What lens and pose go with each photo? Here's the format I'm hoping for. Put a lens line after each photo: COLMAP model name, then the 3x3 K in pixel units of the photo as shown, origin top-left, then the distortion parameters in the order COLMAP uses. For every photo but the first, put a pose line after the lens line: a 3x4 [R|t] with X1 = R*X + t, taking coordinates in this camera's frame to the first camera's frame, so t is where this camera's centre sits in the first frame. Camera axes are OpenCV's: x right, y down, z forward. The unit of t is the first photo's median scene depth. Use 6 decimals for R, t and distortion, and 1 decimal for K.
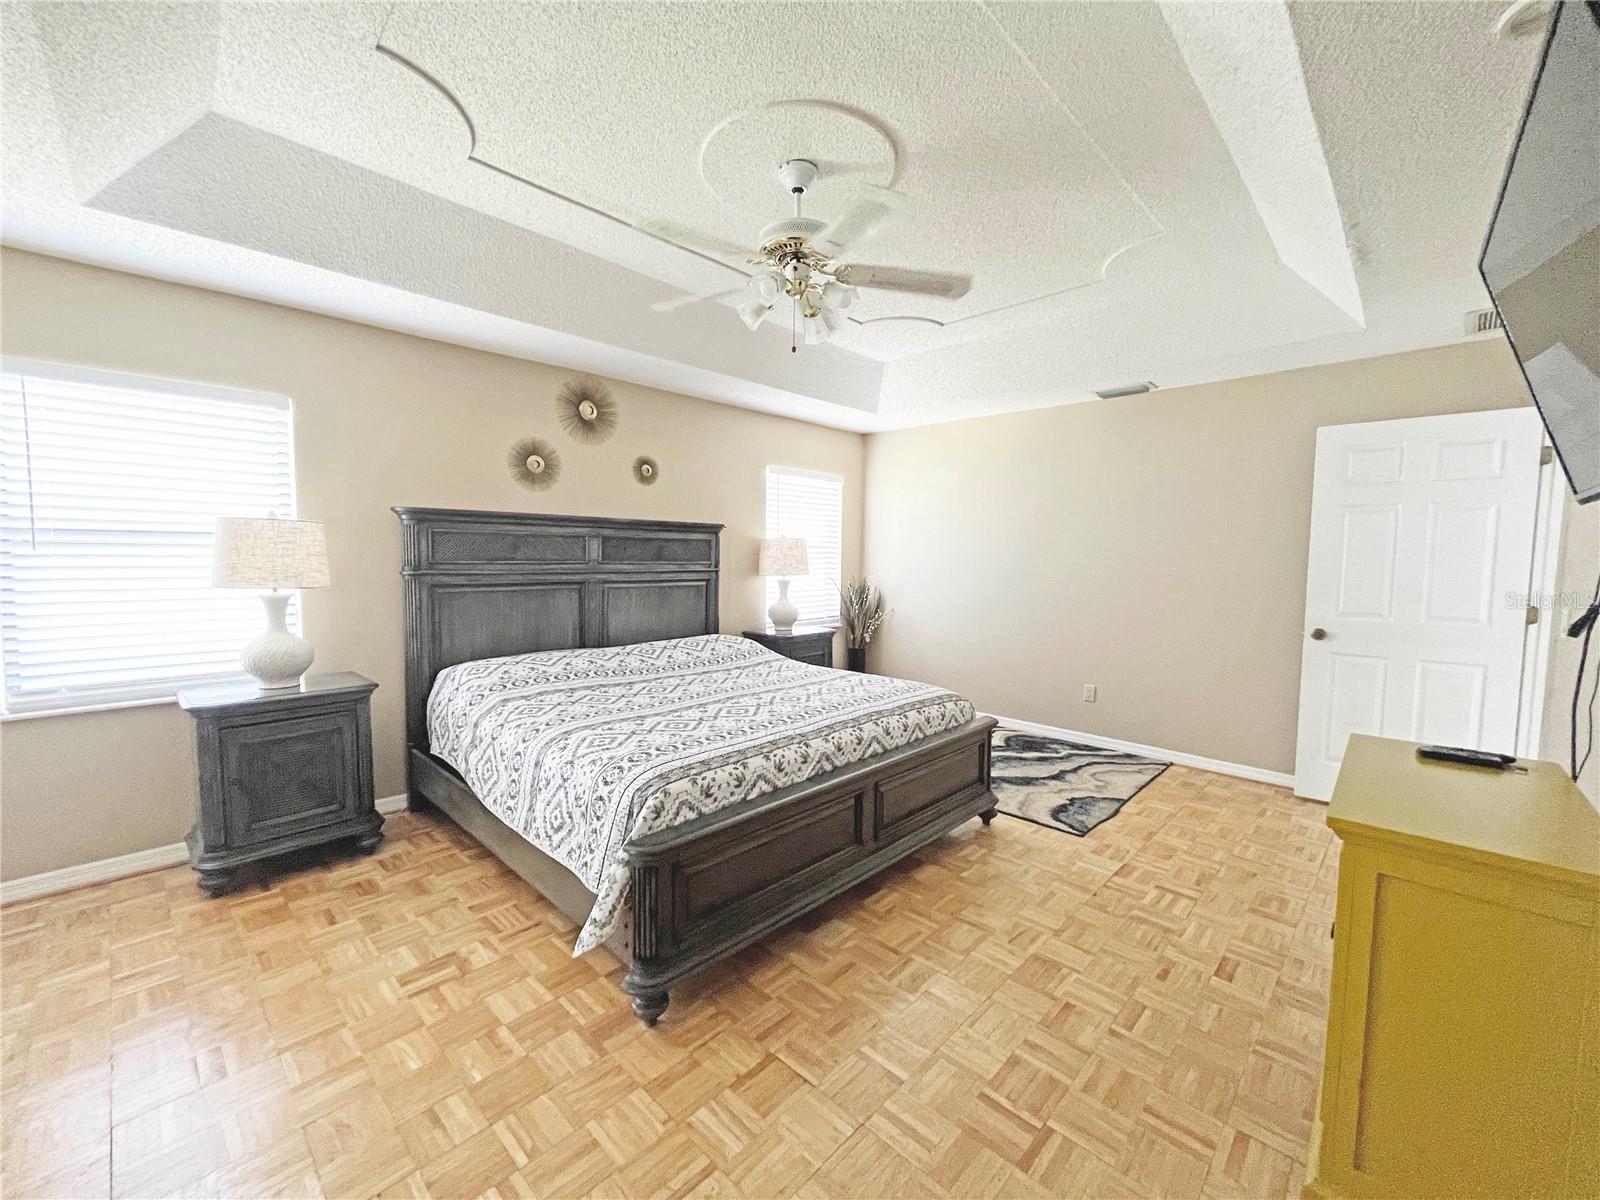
lens RADIAL K [[638.2, 0, 792.3], [0, 638.2, 596.3], [0, 0, 1]] dist [-0.005993, 0.000403]
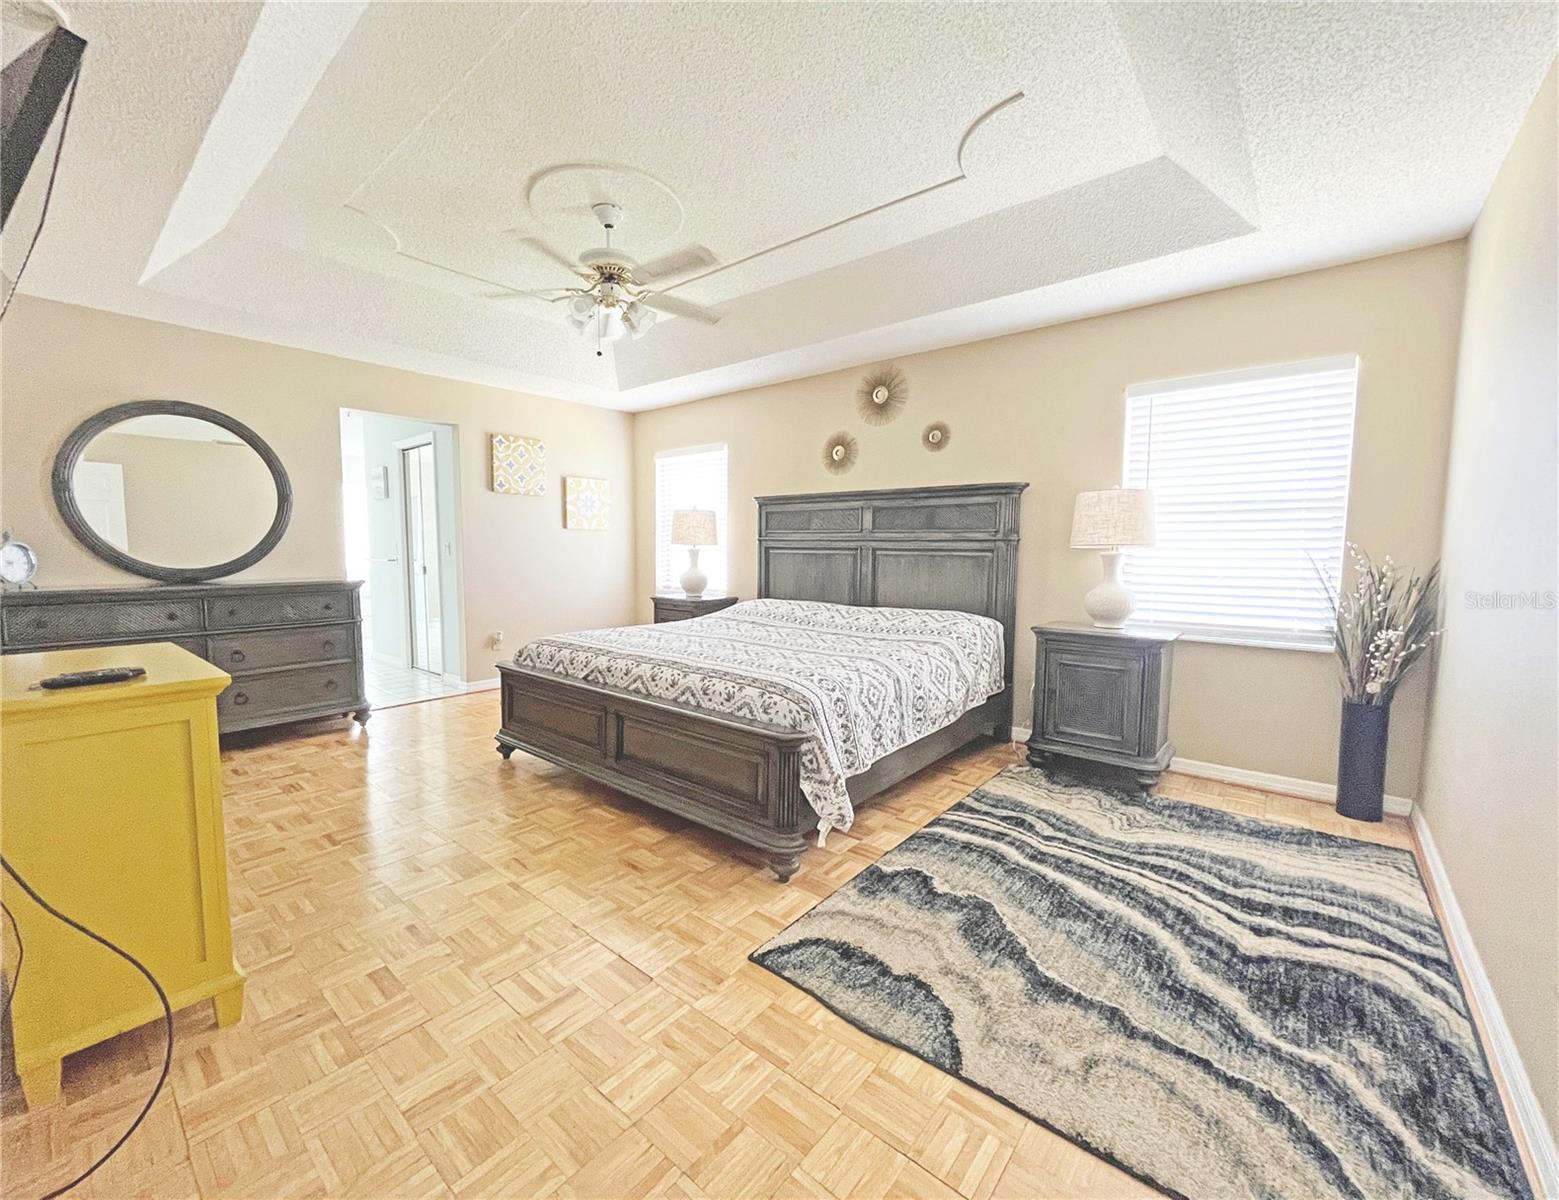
lens RADIAL K [[647.6, 0, 773.2], [0, 647.6, 598.7], [0, 0, 1]] dist [-0.004645, 0.000273]
pose [[0.073804, 0.069597, -0.994841, 0.811465], [-0.072155, 0.995320, 0.064278, 0.003158], [0.994659, 0.067038, 0.078480, 0.749024]]
